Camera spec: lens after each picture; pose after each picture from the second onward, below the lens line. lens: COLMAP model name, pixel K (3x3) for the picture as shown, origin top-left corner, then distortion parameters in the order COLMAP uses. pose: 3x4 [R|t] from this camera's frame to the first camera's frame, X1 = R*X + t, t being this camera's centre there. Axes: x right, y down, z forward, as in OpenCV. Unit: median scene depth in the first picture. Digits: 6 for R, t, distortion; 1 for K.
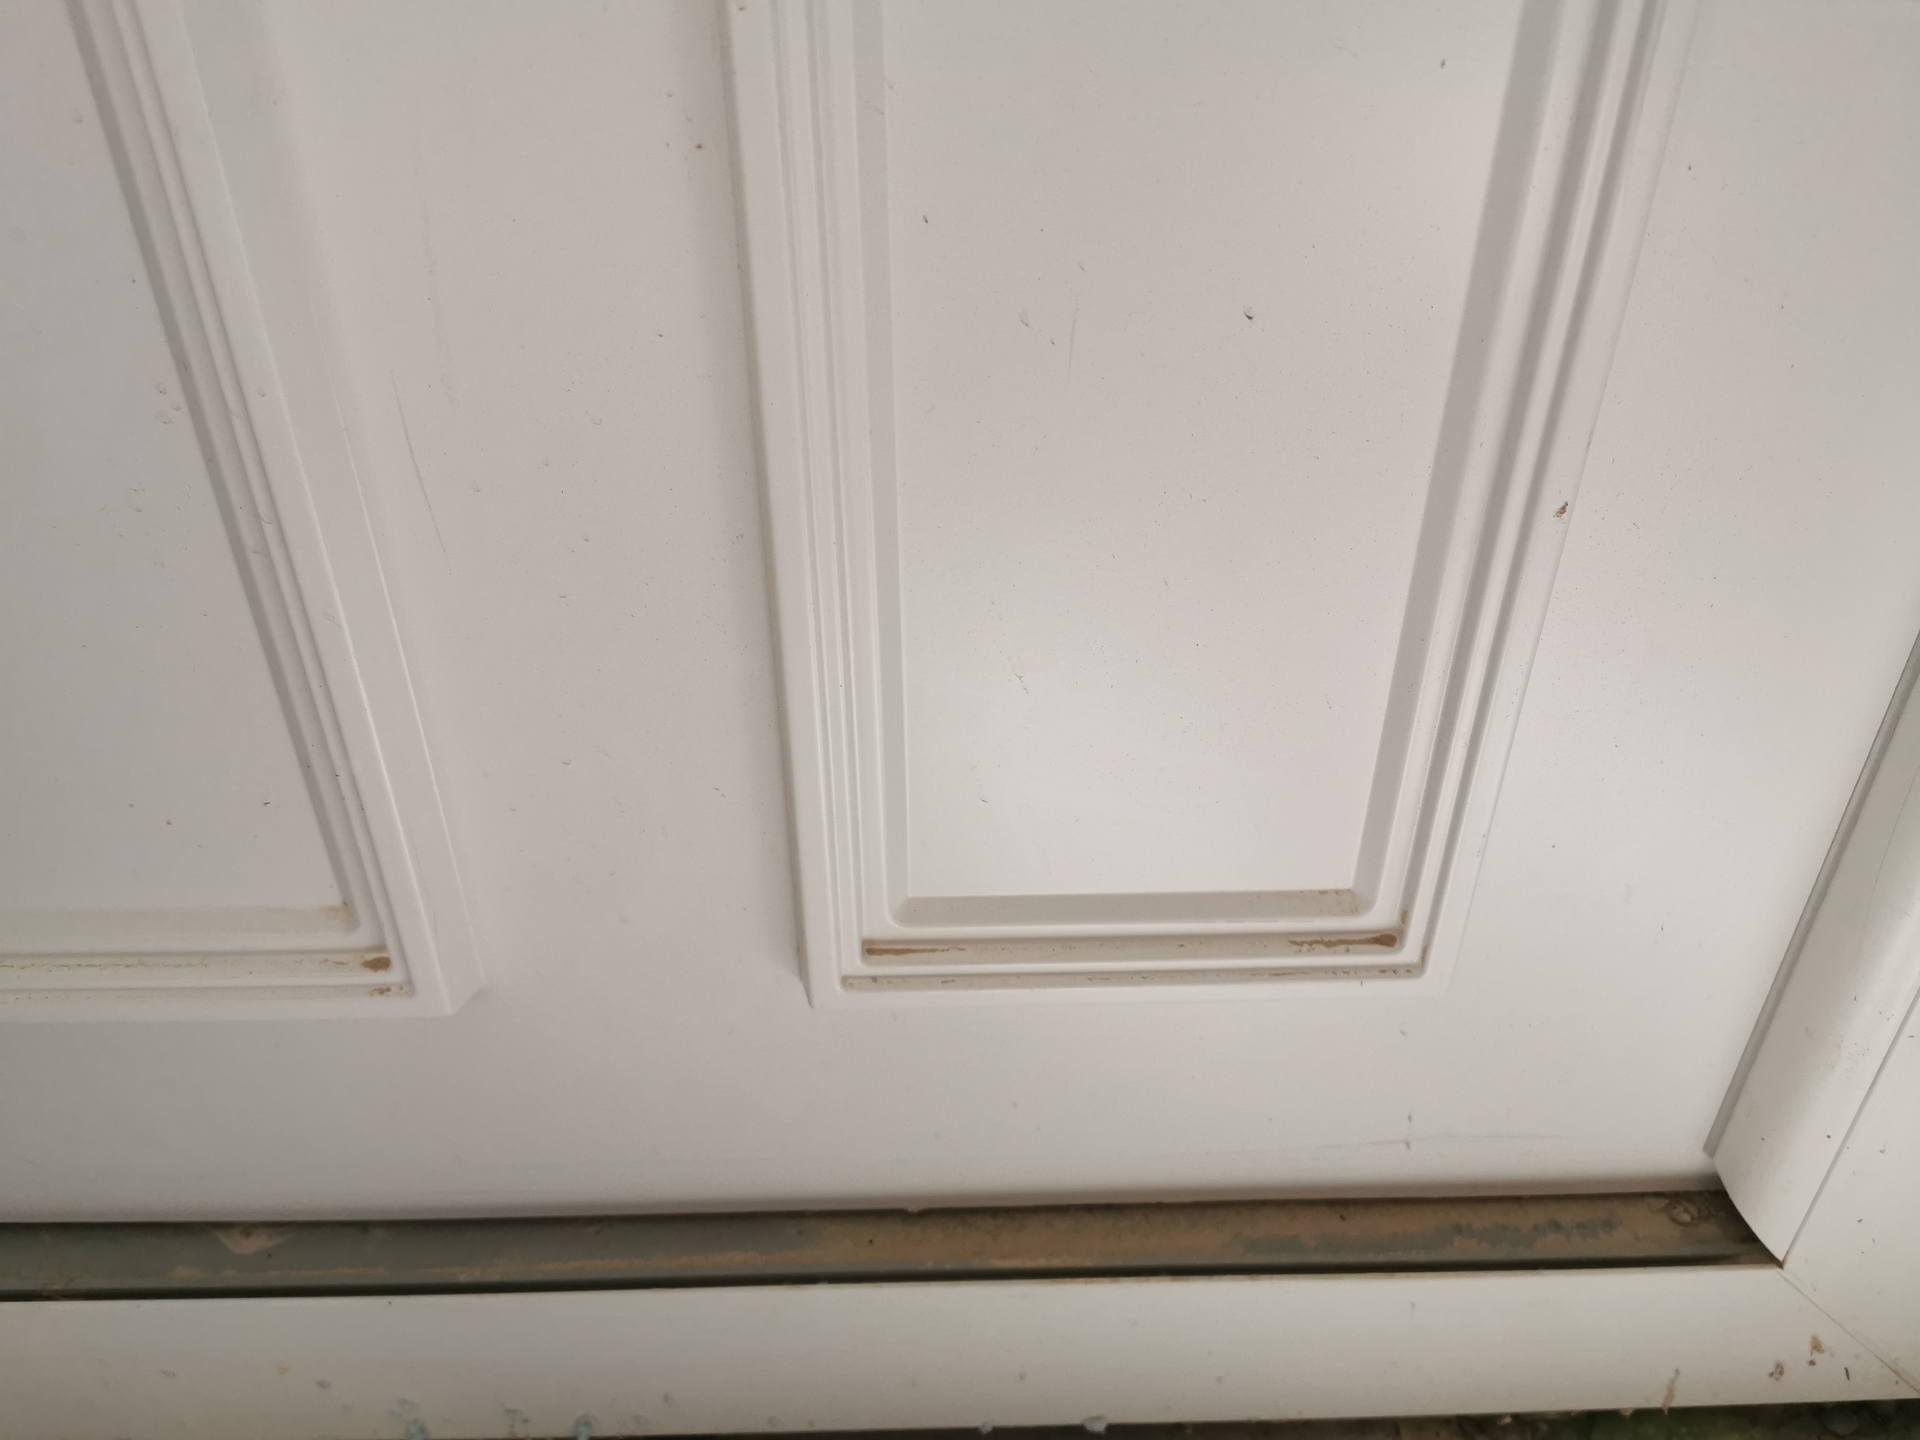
lens RADIAL K [[1518.9, 0, 959.5], [0, 1518.9, 732.2], [0, 0, 1]] dist [-0.009242, -0.030333]
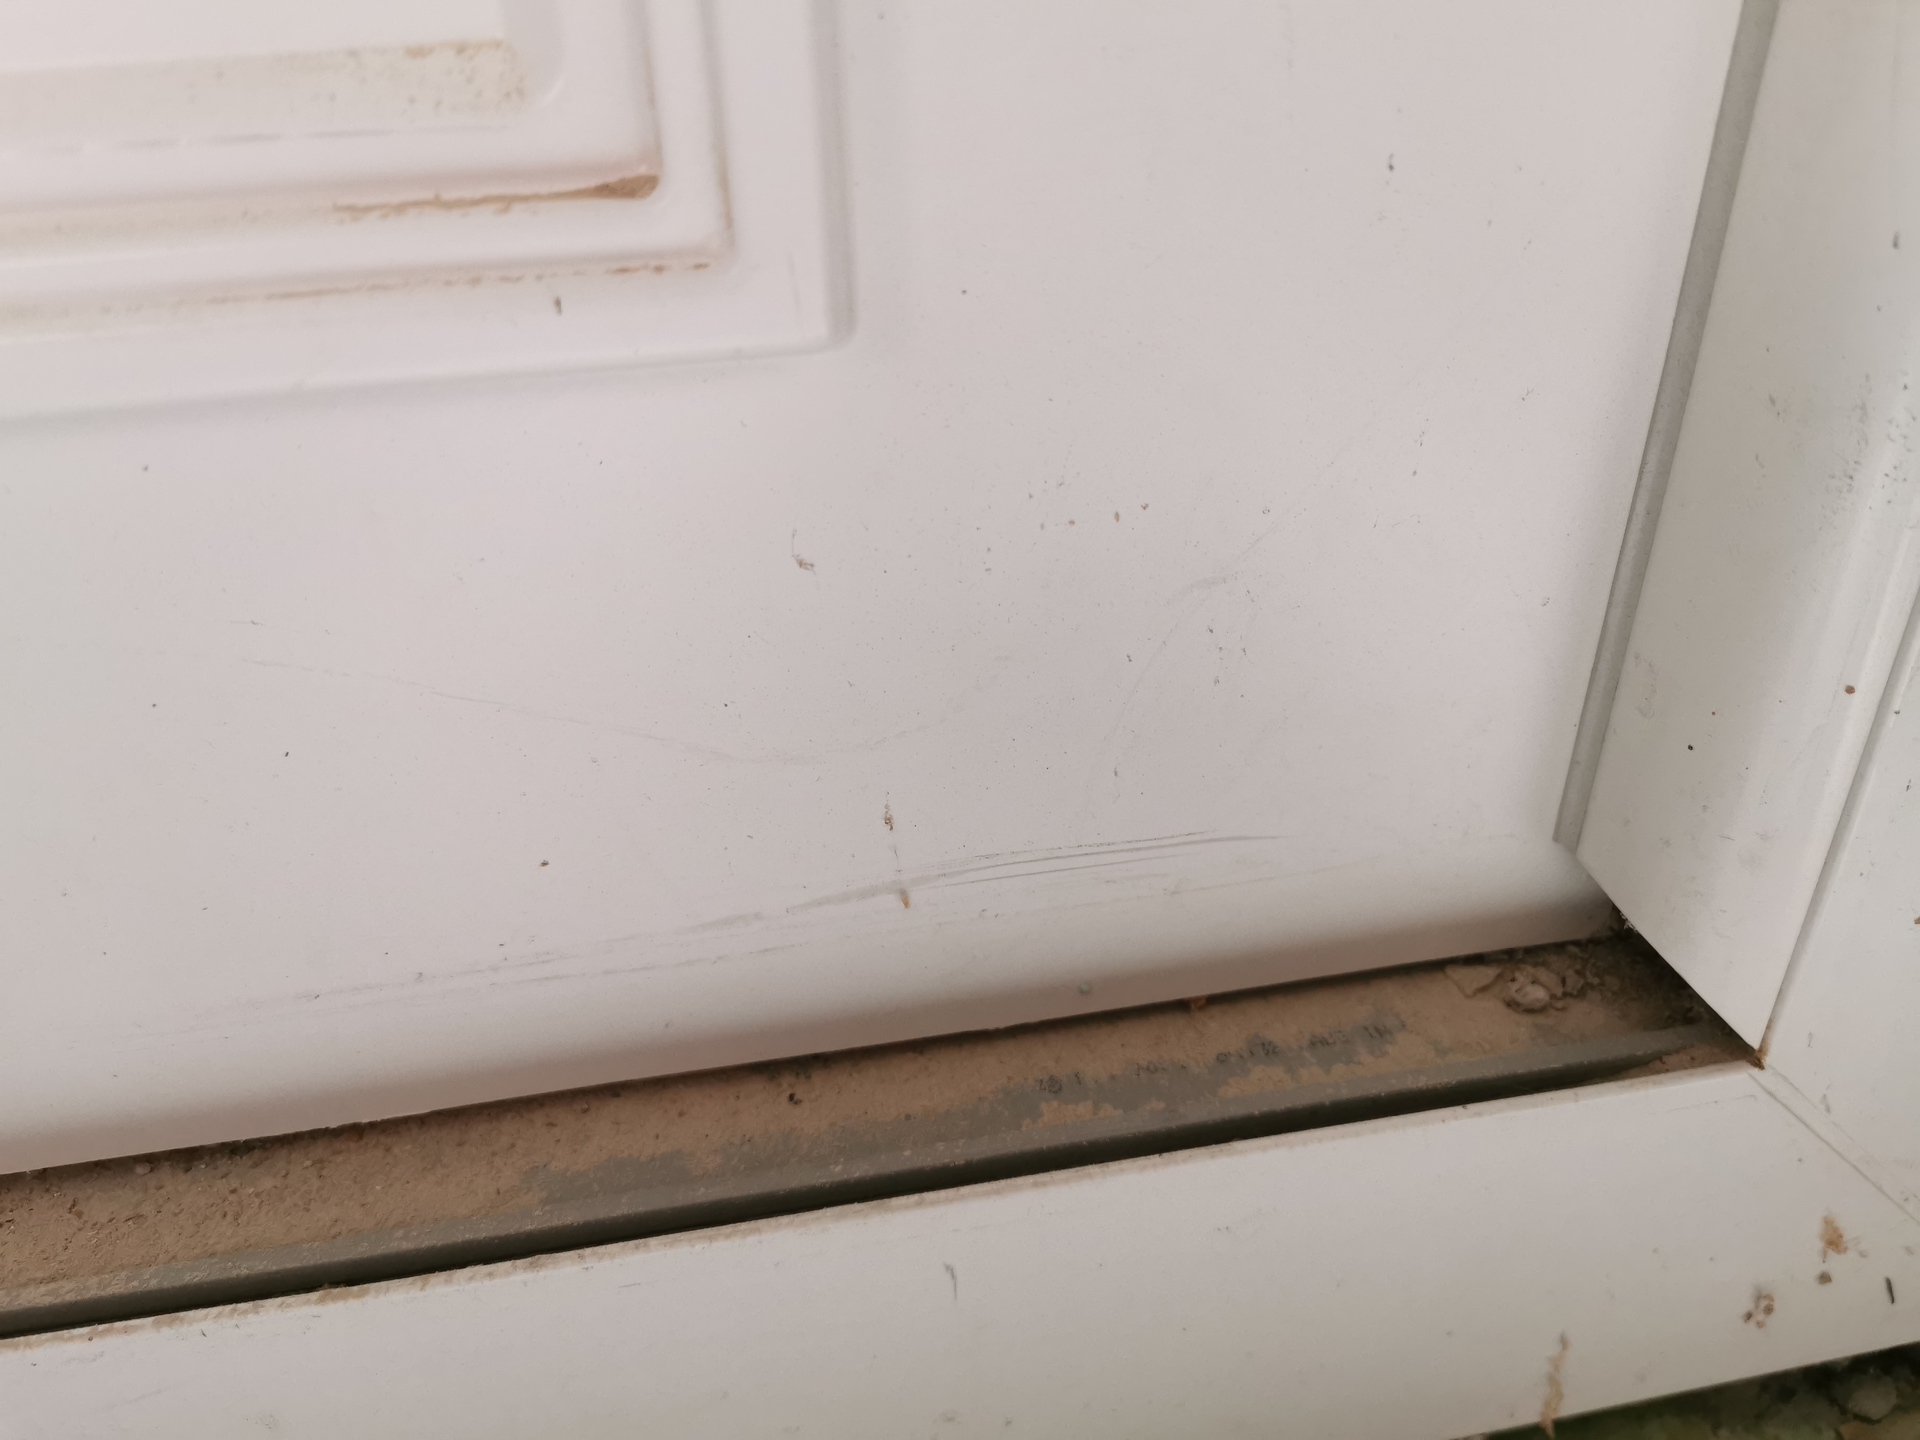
lens RADIAL K [[1518.9, 0, 953.9], [0, 1518.9, 710.2], [0, 0, 1]] dist [-0.009242, -0.030333]
pose [[0.985278, -0.100574, 0.138246, 0.251913], [0.108679, 0.992697, -0.052363, 0.240256], [-0.131970, 0.066616, 0.989013, 0.562389]]
